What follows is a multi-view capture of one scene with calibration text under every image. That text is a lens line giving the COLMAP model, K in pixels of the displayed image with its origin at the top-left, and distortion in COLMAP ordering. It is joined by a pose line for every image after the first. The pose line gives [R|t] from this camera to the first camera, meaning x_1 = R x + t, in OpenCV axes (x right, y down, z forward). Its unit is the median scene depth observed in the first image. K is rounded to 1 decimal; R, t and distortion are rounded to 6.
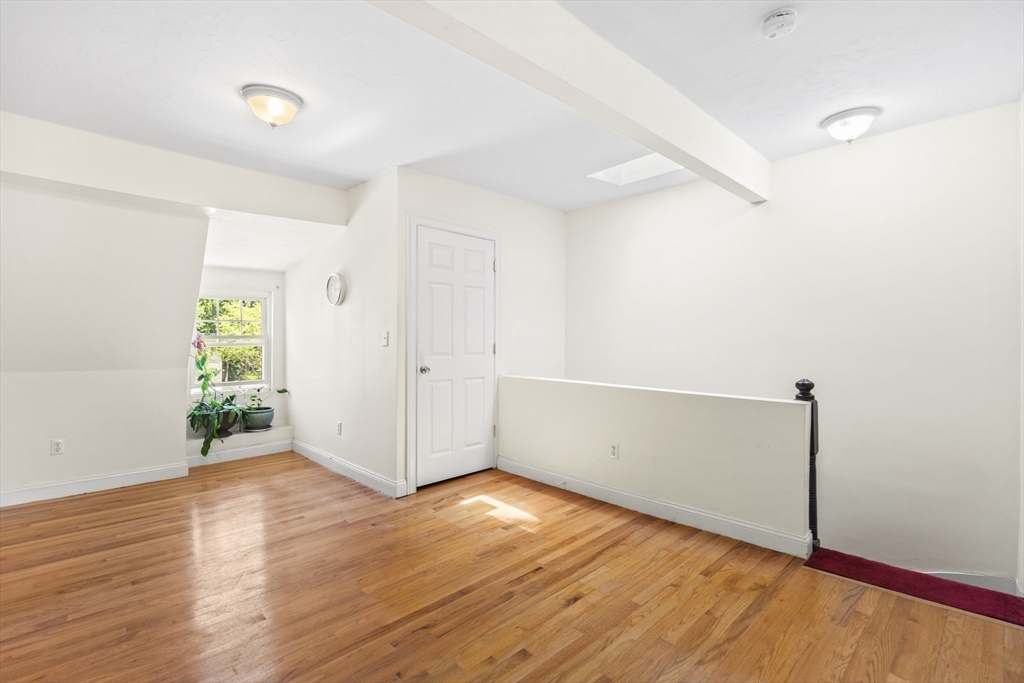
lens RADIAL K [[454.1, 0, 517.3], [0, 454.1, 340.9], [0, 0, 1]] dist [0.005015, -0.000251]
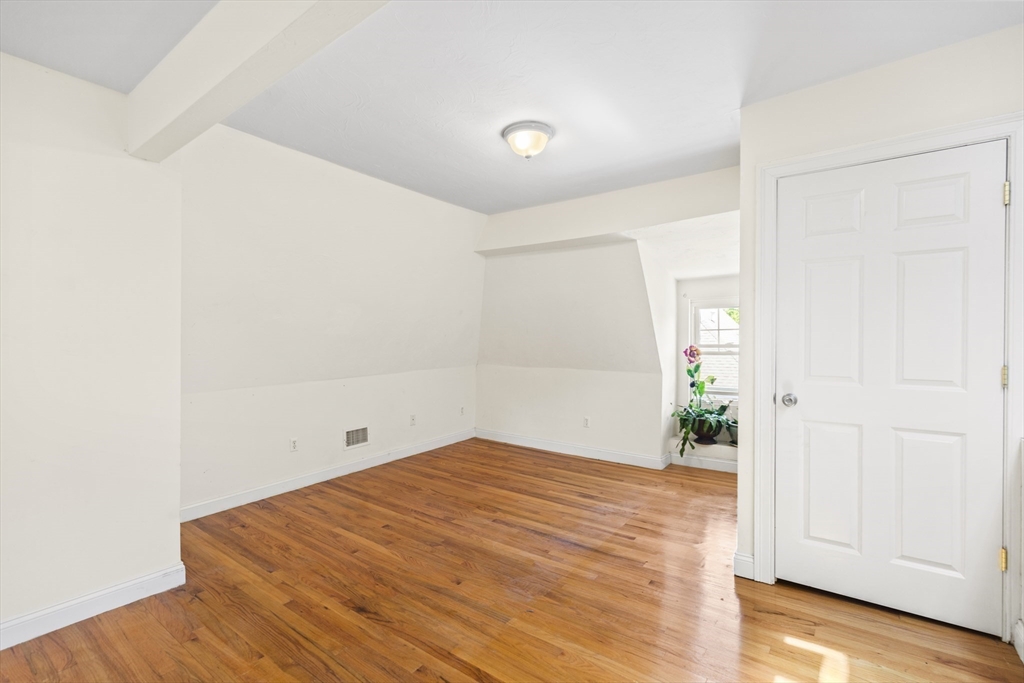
lens RADIAL K [[454.1, 0, 516.5], [0, 454.1, 342.2], [0, 0, 1]] dist [0.005015, -0.000251]
pose [[0.182772, -0.001025, -0.983155, 0.362194], [-0.008247, 0.999963, -0.002576, -0.014870], [0.983121, 0.008579, 0.182757, 0.510215]]
